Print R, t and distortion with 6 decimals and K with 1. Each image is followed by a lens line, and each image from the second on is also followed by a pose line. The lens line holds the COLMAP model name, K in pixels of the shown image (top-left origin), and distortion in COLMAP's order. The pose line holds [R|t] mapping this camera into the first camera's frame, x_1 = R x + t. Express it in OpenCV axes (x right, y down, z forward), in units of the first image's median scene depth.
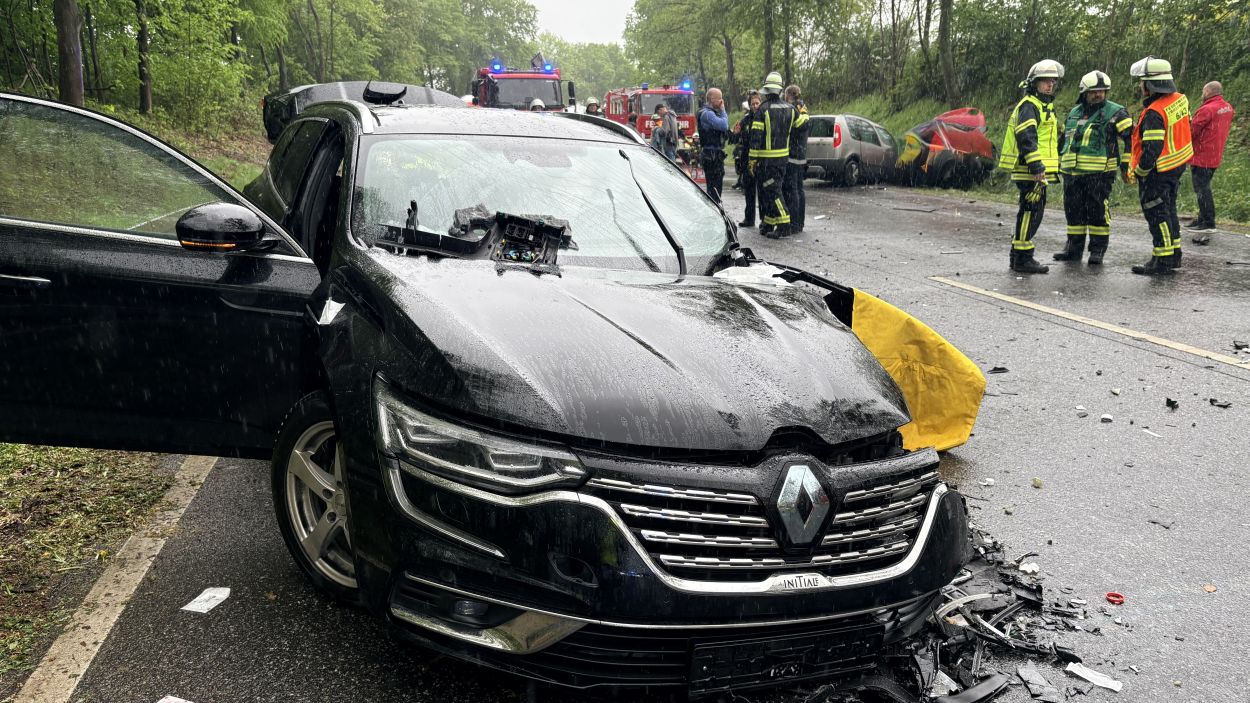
lens RADIAL K [[942.5, 0, 627.0], [0, 942.5, 346.1], [0, 0, 1]] dist [0.031915, -0.020917]
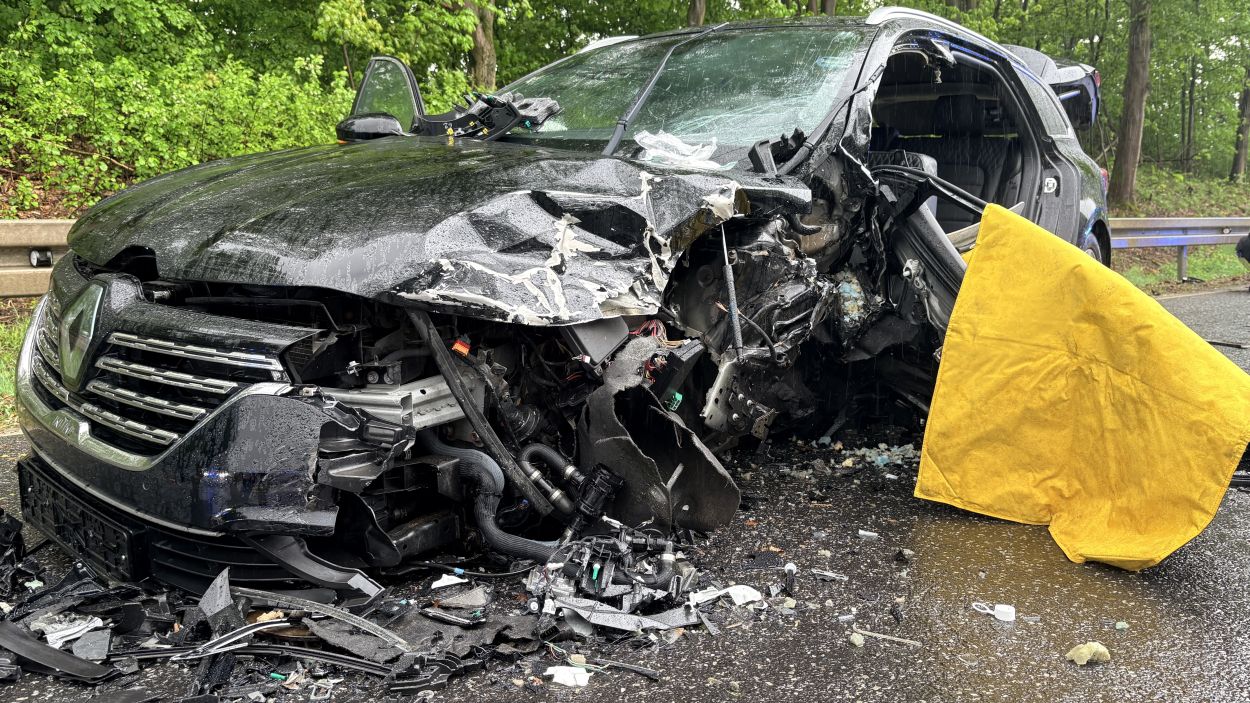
lens RADIAL K [[942.5, 0, 625.4], [0, 942.5, 357.8], [0, 0, 1]] dist [0.031915, -0.020917]
pose [[0.443897, 0.113250, -0.888892, 0.266564], [-0.186935, 0.981859, 0.031742, 0.018759], [0.876362, 0.152075, 0.457015, 0.249202]]
